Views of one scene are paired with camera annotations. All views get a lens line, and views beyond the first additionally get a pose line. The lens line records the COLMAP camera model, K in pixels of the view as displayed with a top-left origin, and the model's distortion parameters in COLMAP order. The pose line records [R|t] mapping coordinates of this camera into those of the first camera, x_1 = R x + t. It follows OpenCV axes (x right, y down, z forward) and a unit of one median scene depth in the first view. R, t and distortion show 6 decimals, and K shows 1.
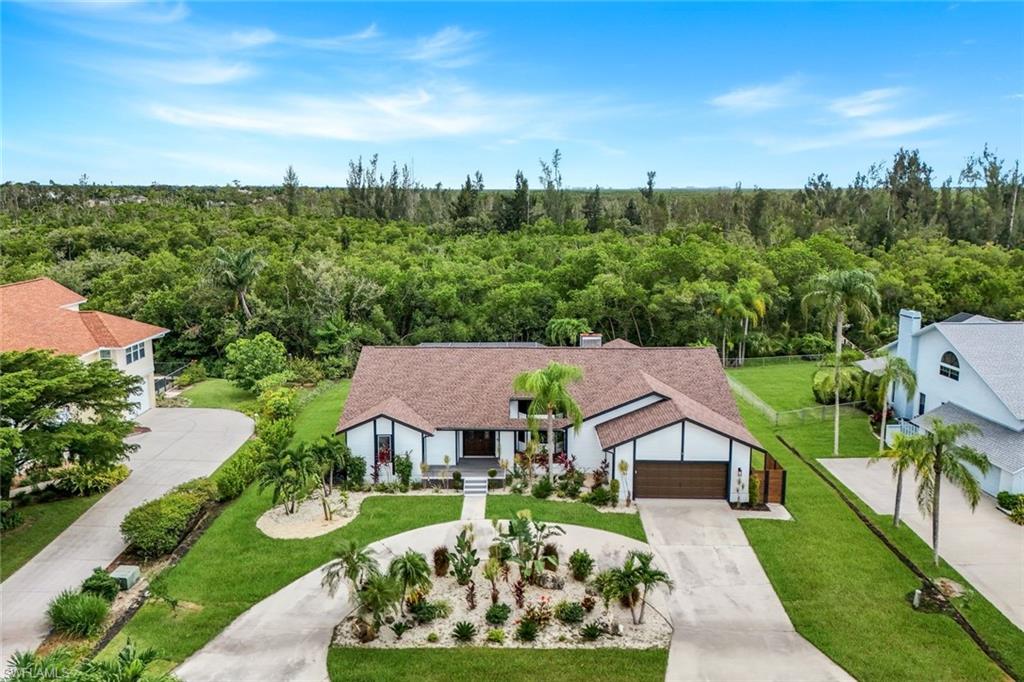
lens RADIAL K [[772.3, 0, 512.0], [0, 772.3, 341.0], [0, 0, 1]] dist [0.075617, -0.071012]
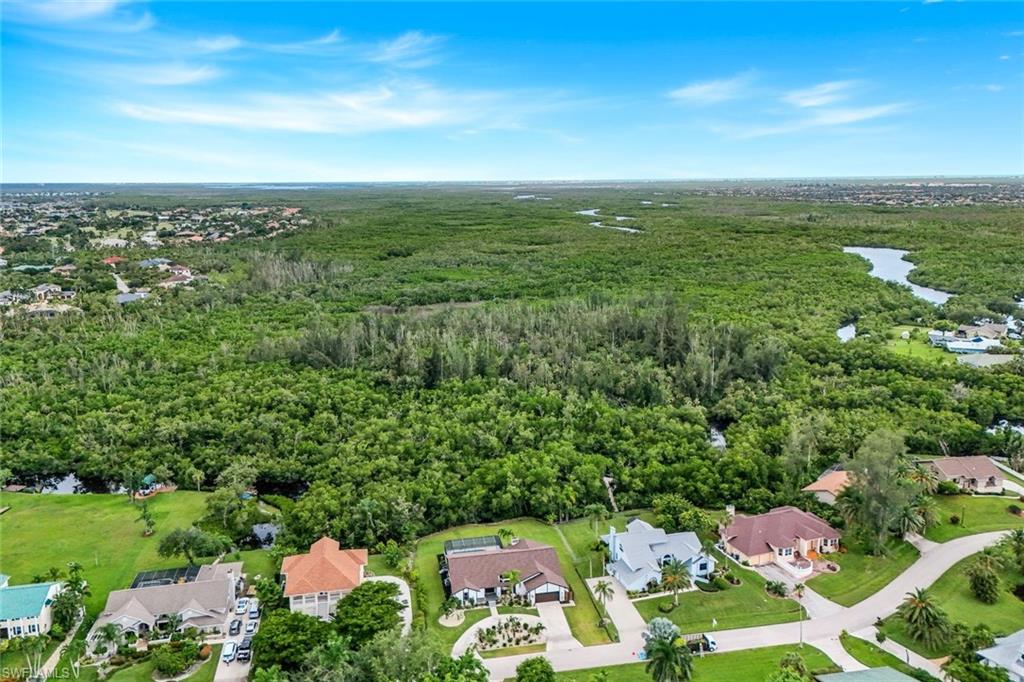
lens RADIAL K [[772.4, 0, 514.0], [0, 772.4, 317.4], [0, 0, 1]] dist [0.071159, -0.064913]
pose [[0.981596, -0.043137, 0.186031, -0.760304], [0.048503, 0.998525, -0.024389, -1.417994], [-0.184705, 0.032964, 0.982241, -3.543728]]
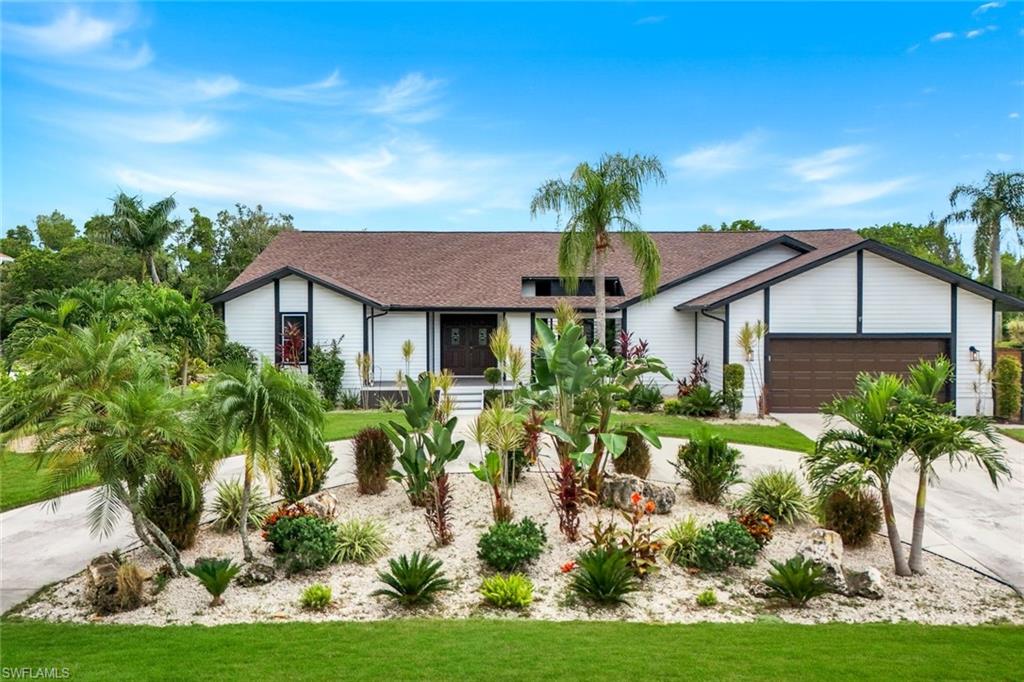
lens RADIAL K [[772.3, 0, 512.0], [0, 772.3, 341.0], [0, 0, 1]] dist [0.075617, -0.071012]
pose [[0.999981, -0.003779, 0.004860, -0.018968], [0.004527, 0.986377, -0.164438, 0.309658], [-0.004172, 0.164457, 0.986375, 0.619643]]
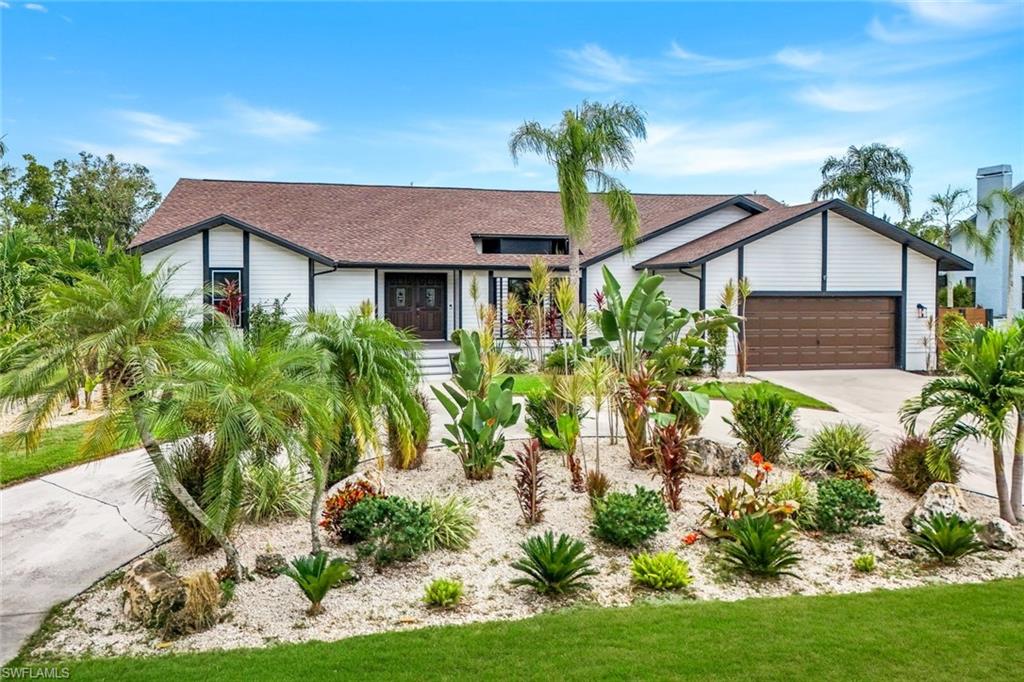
lens RADIAL K [[772.4, 0, 514.0], [0, 772.4, 317.4], [0, 0, 1]] dist [0.071159, -0.064913]
pose [[0.976780, -0.009453, 0.214035, -0.127634], [0.043092, 0.987278, -0.153053, 0.309561], [-0.209866, 0.158722, 0.964761, 0.679219]]
